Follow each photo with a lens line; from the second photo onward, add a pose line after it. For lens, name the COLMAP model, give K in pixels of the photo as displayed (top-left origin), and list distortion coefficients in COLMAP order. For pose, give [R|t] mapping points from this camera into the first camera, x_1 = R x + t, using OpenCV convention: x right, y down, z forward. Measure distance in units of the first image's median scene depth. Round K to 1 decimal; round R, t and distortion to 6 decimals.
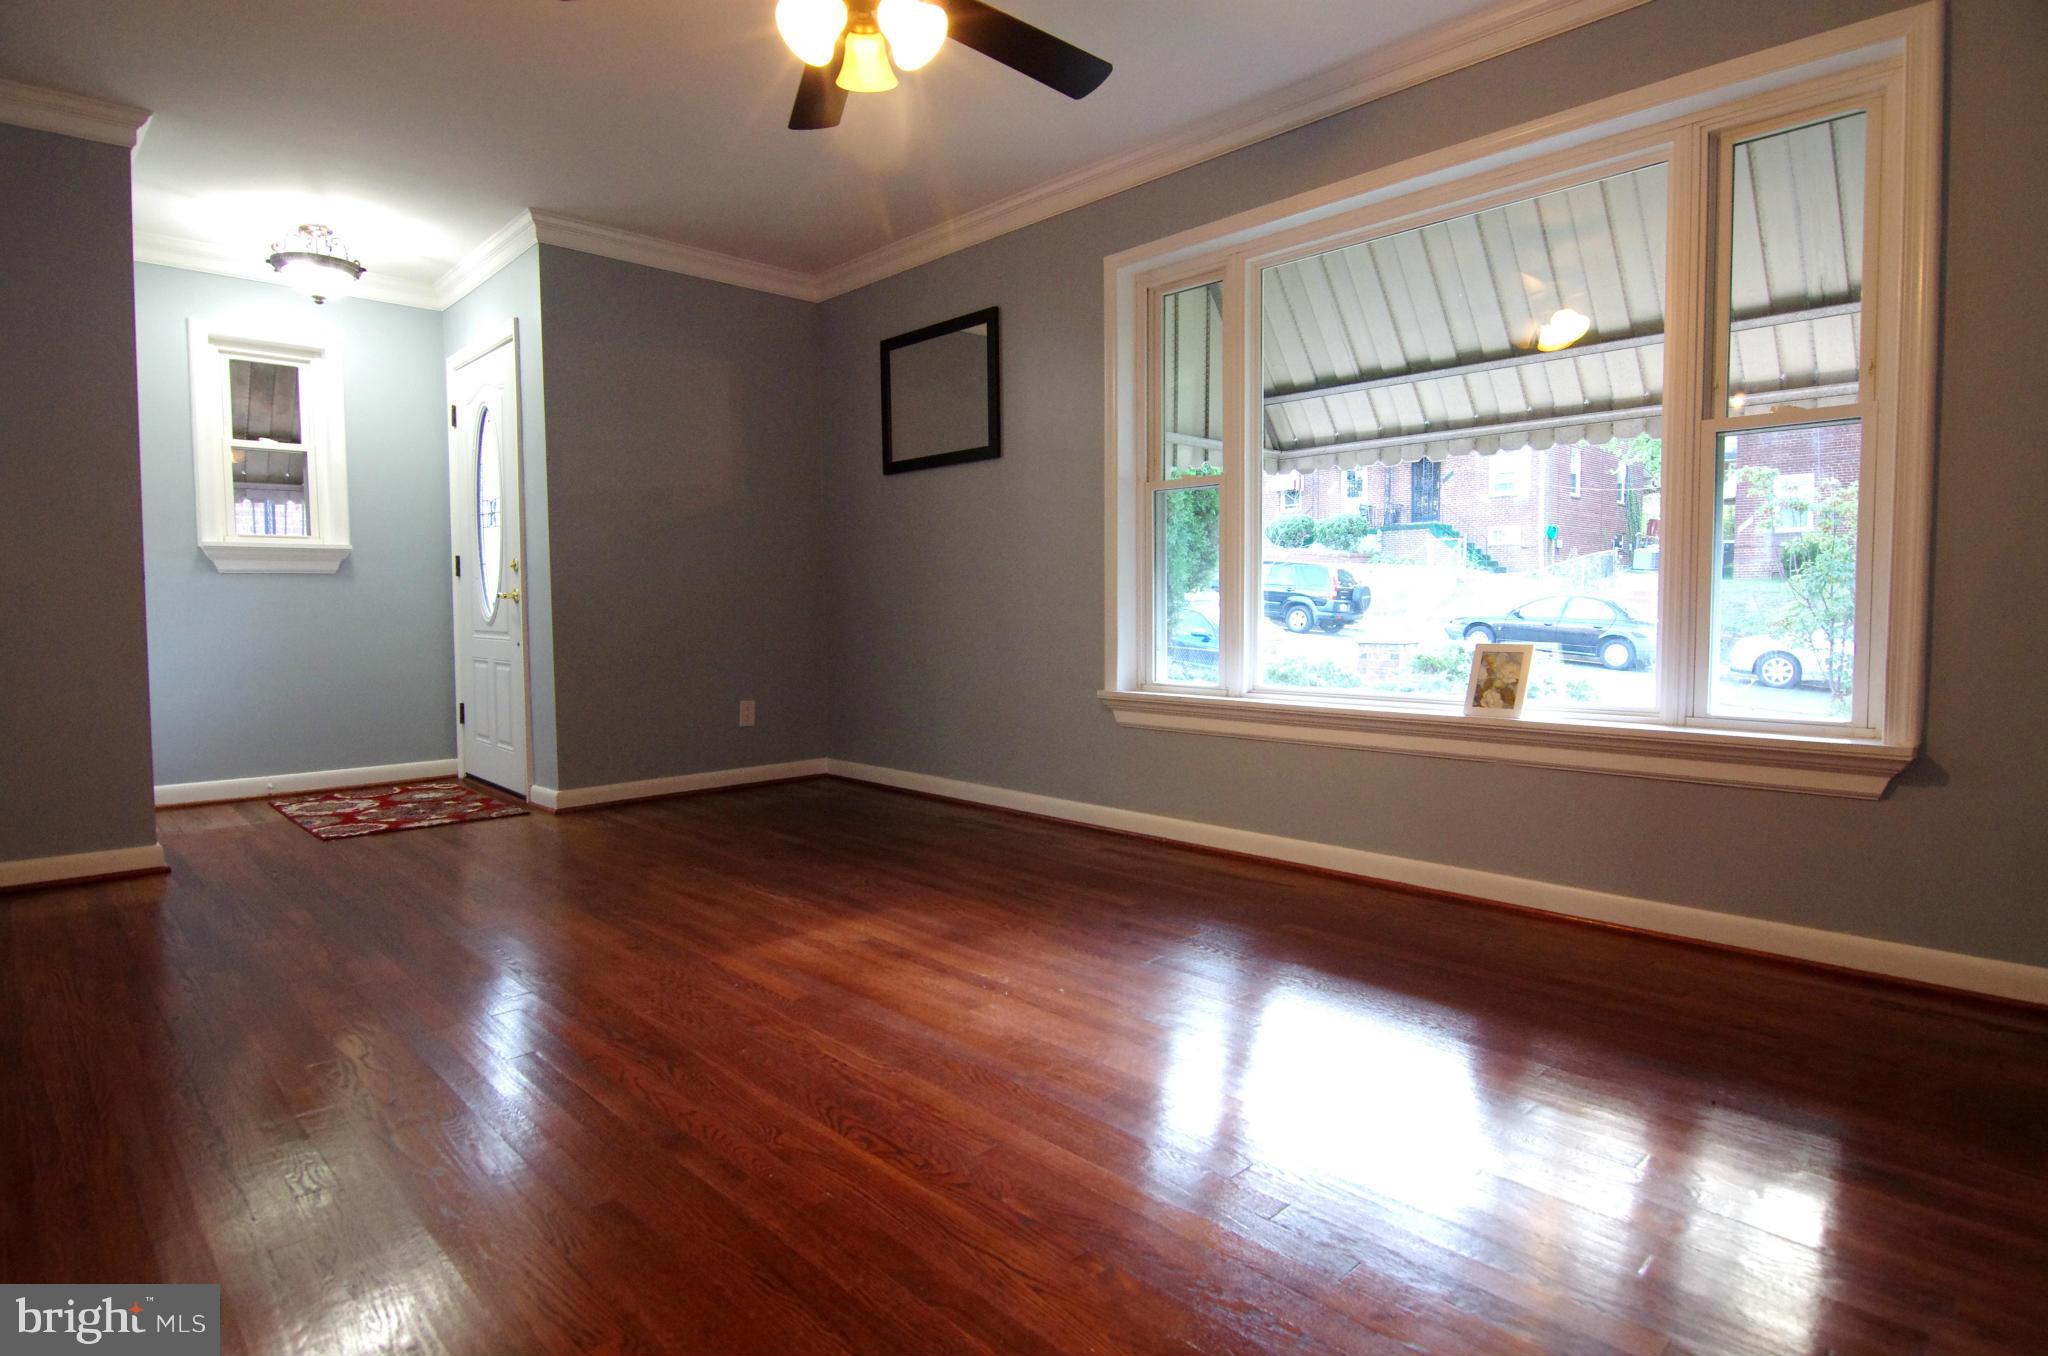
lens RADIAL K [[1096.3, 0, 1024.0], [0, 1096.3, 678.0], [0, 0, 1]] dist [-0.001735, -0.014570]
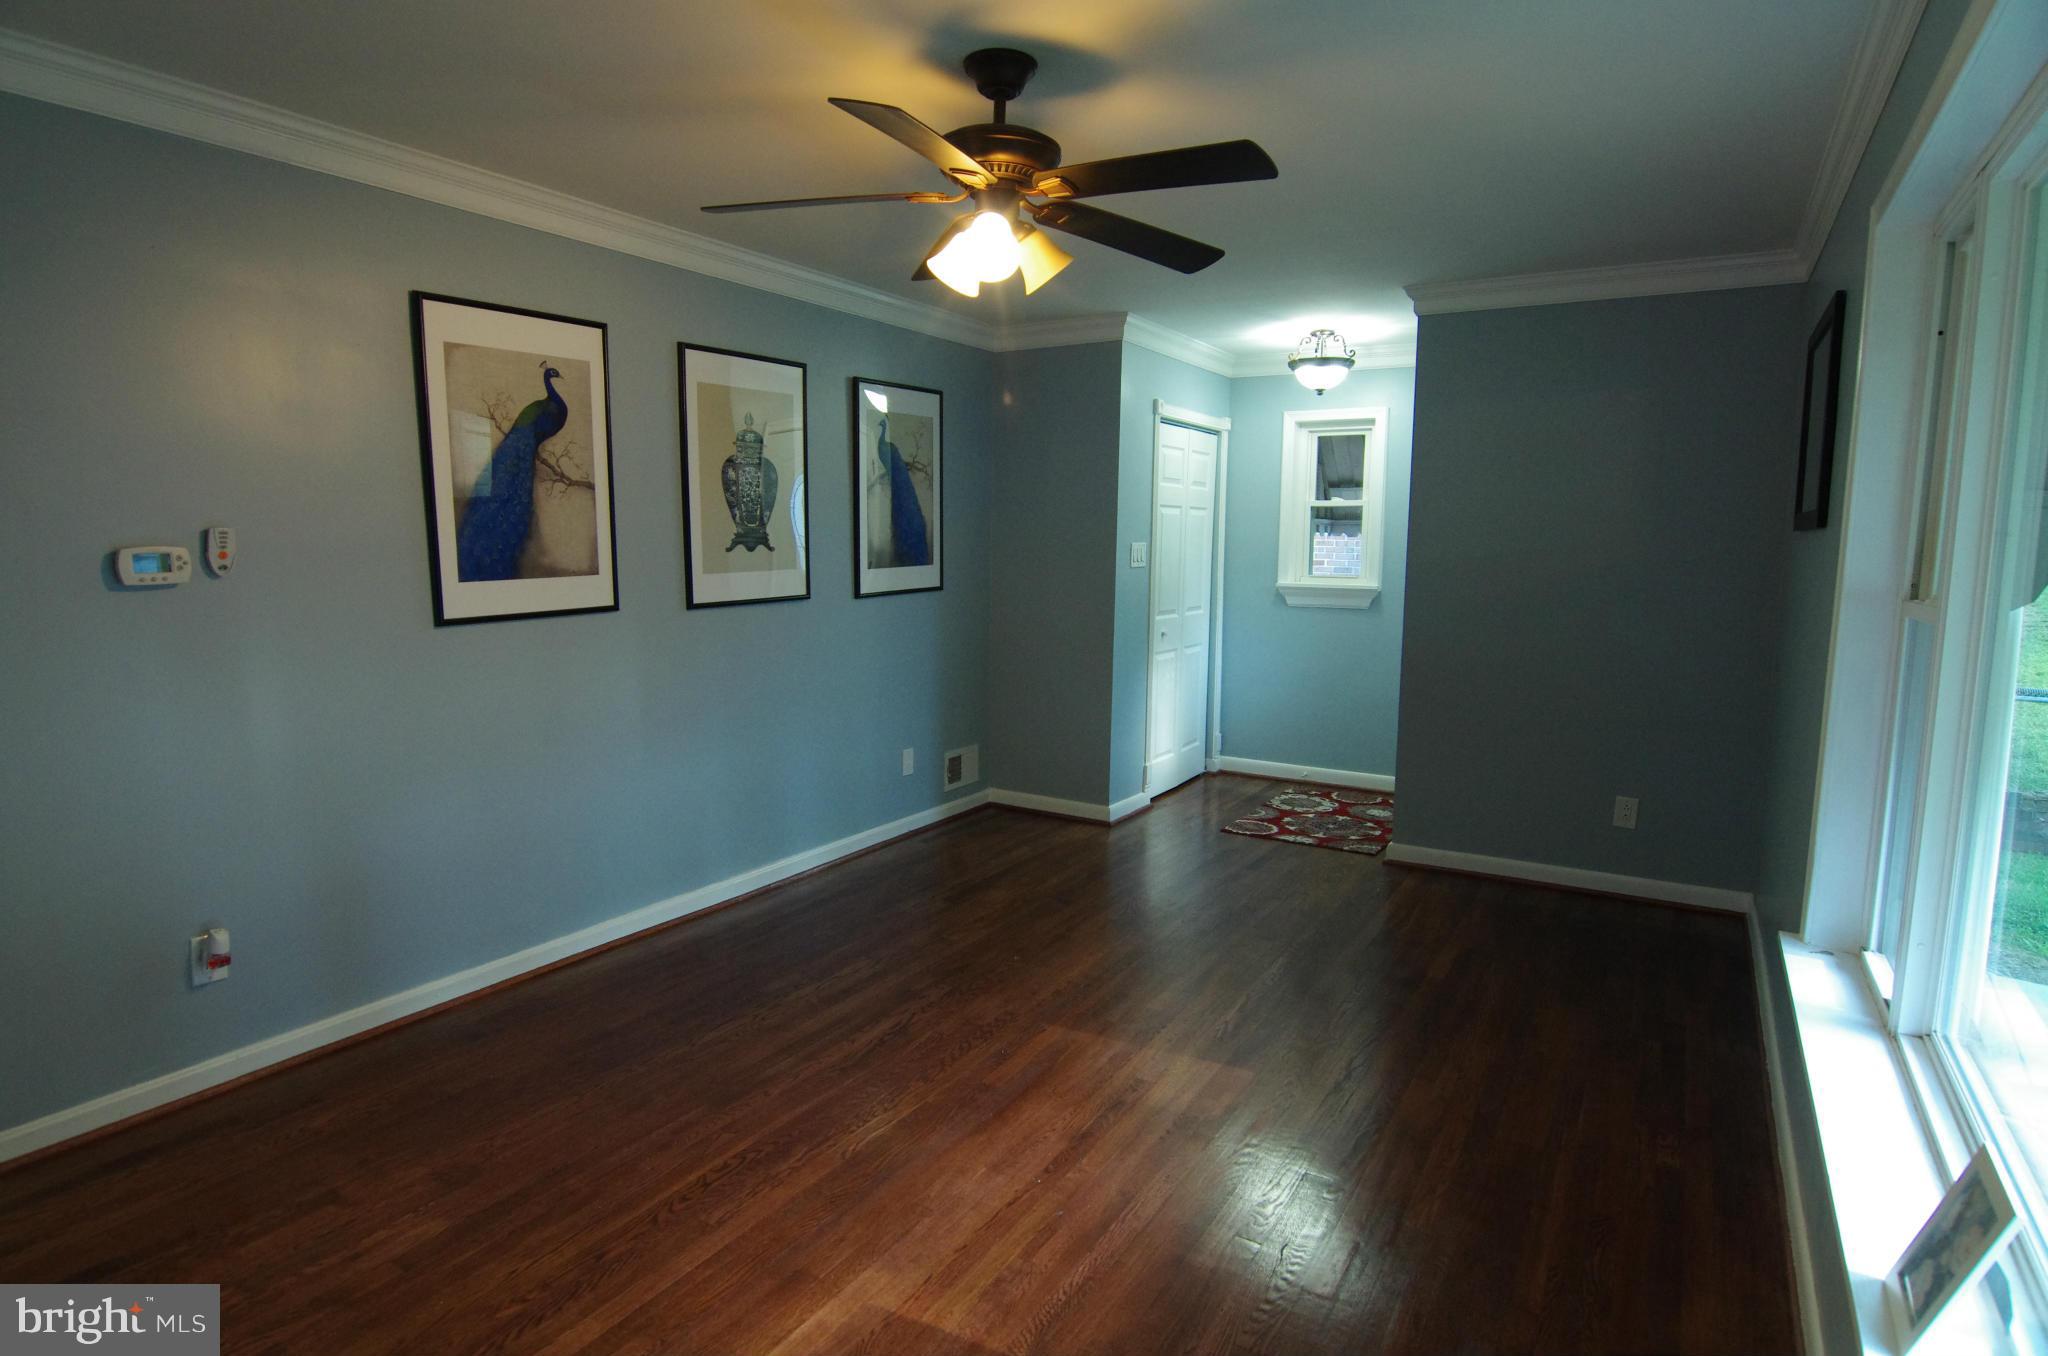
lens RADIAL K [[1096.3, 0, 1024.0], [0, 1096.3, 678.0], [0, 0, 1]] dist [-0.001735, -0.014570]
pose [[0.244919, 0.133320, -0.960333, 0.642092], [-0.069909, 0.990351, 0.119658, -0.208507], [0.967020, 0.037830, 0.251876, 0.525215]]
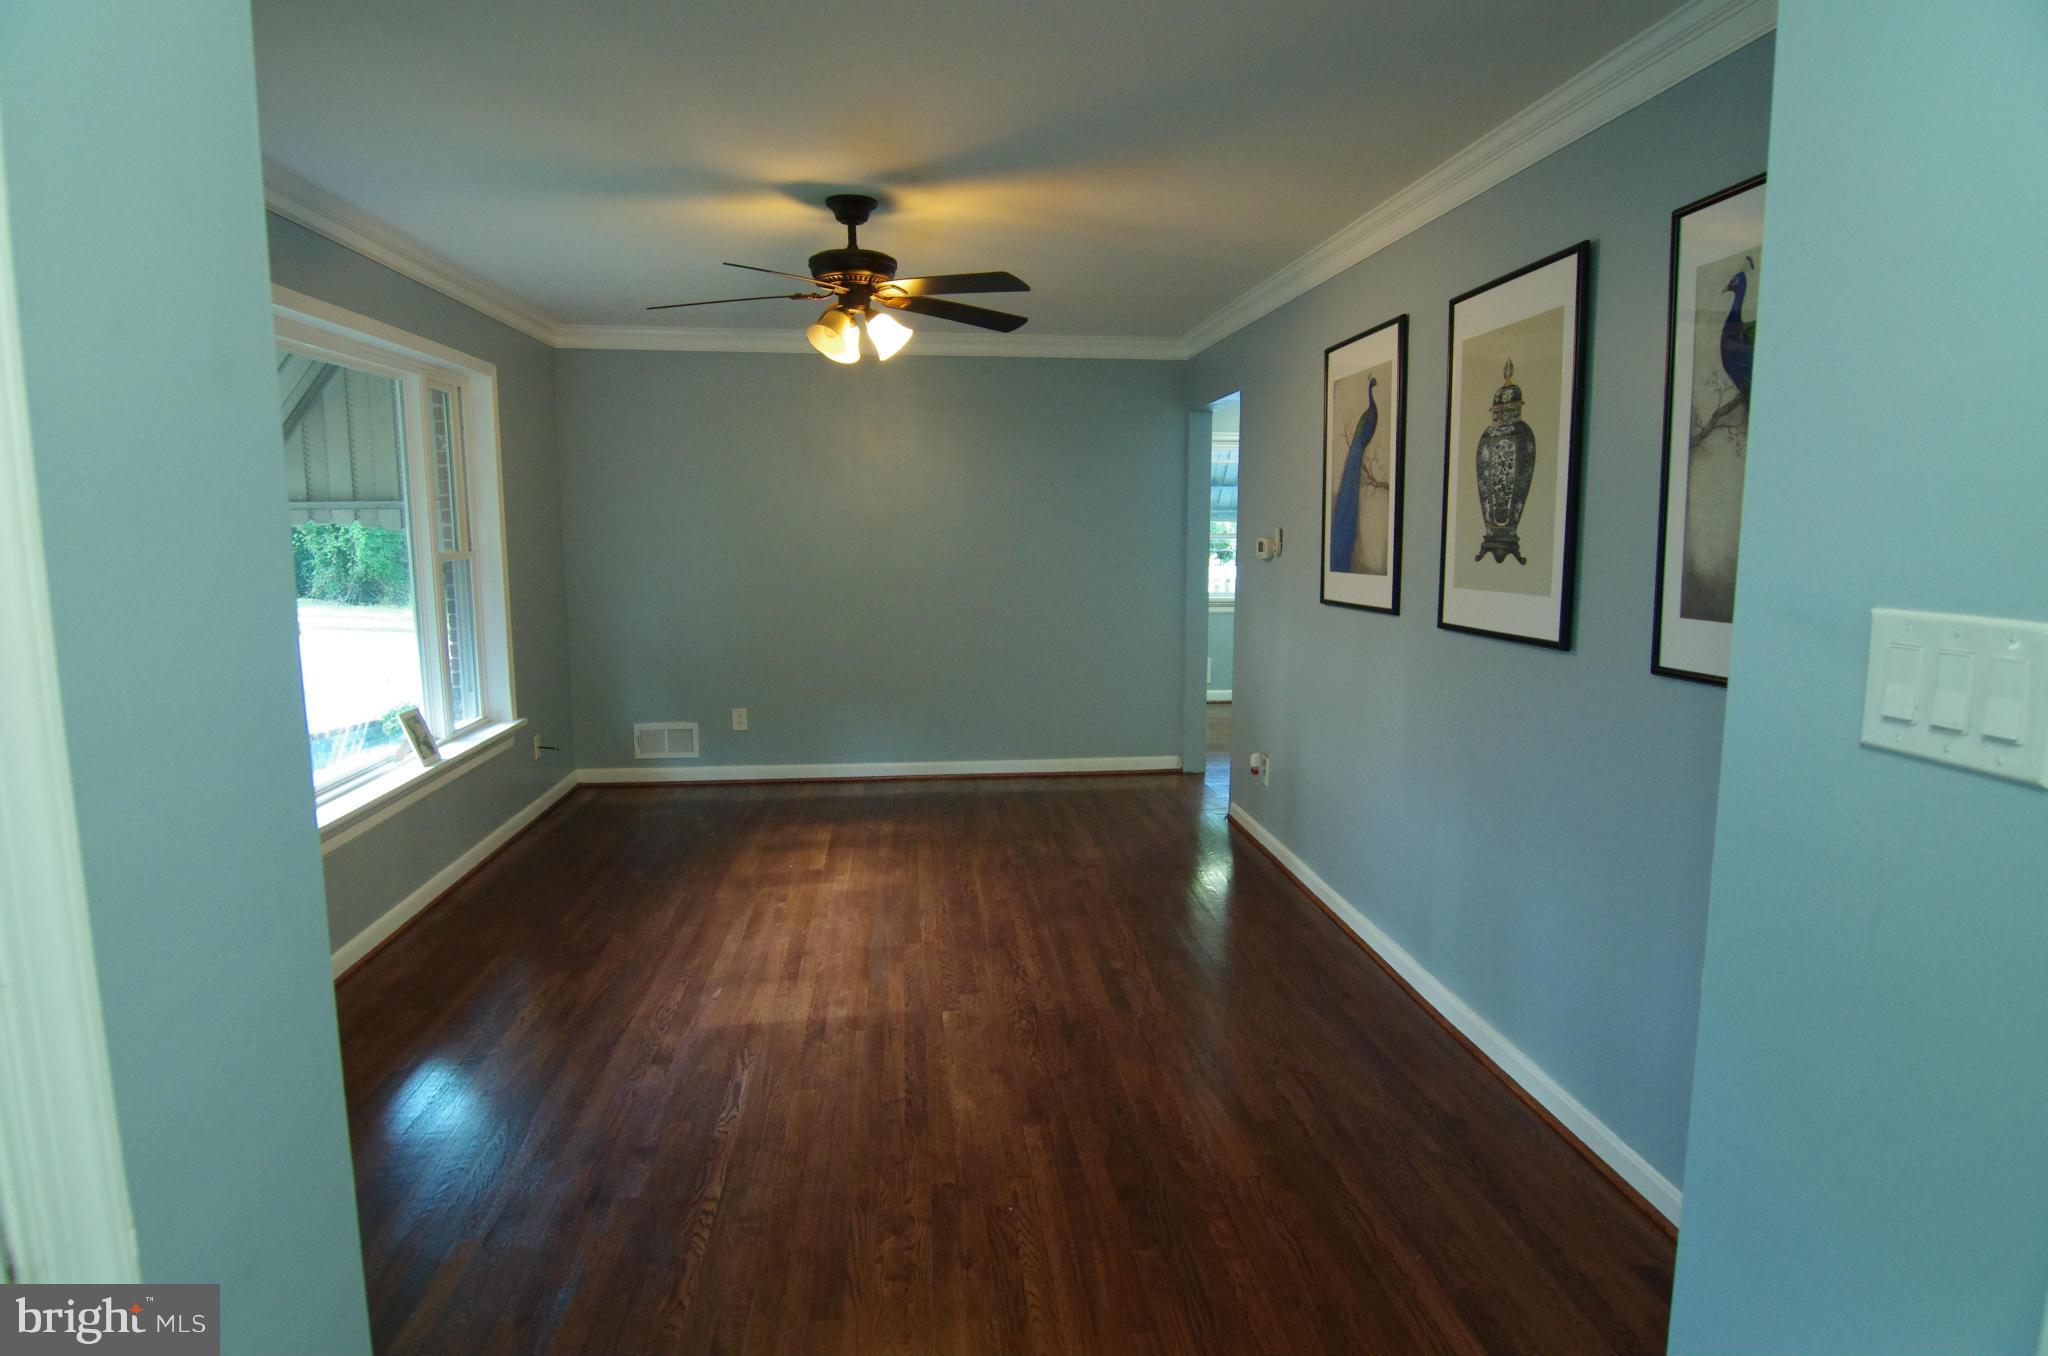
lens RADIAL K [[1044.1, 0, 1013.0], [0, 1044.1, 664.2], [0, 0, 1]] dist [-0.000807, -0.000099]
pose [[-0.787684, -0.079966, 0.610868, -0.851652], [0.042396, 0.982154, 0.183237, -0.267628], [-0.614619, 0.170231, -0.770237, 1.408298]]
